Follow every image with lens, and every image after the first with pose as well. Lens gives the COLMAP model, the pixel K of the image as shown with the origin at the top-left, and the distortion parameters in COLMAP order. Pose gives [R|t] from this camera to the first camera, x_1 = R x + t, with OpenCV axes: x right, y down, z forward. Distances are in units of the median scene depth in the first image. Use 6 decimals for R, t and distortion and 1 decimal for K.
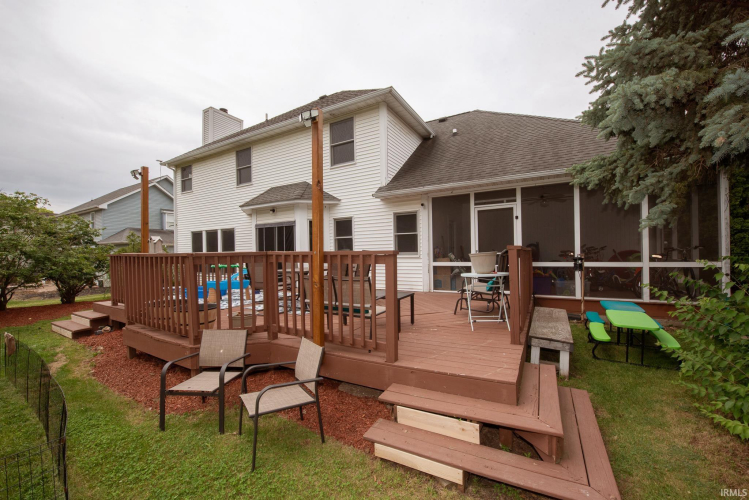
lens RADIAL K [[301.2, 0, 375.9], [0, 301.2, 251.4], [0, 0, 1]] dist [-0.015919, -0.000229]
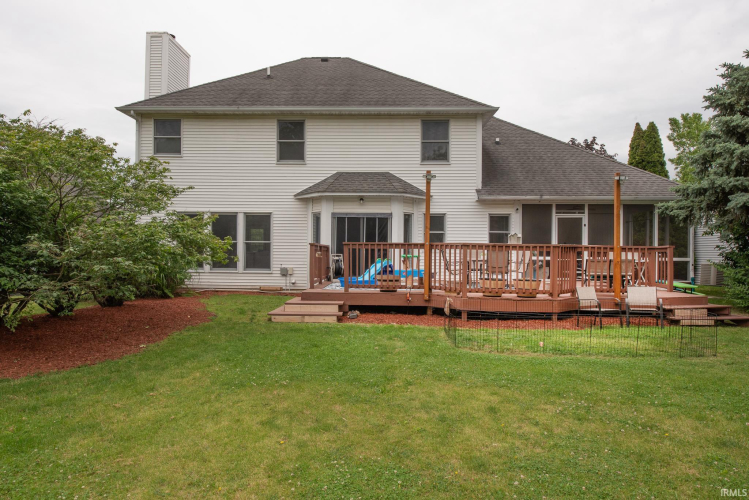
lens RADIAL K [[455.8, 0, 373.0], [0, 455.8, 250.7], [0, 0, 1]] dist [-0.017905, 0.000222]
pose [[0.884019, 0.021308, 0.466965, -1.142461], [-0.027320, 0.999608, 0.006107, 0.016743], [-0.466652, -0.018156, 0.884255, -0.340208]]
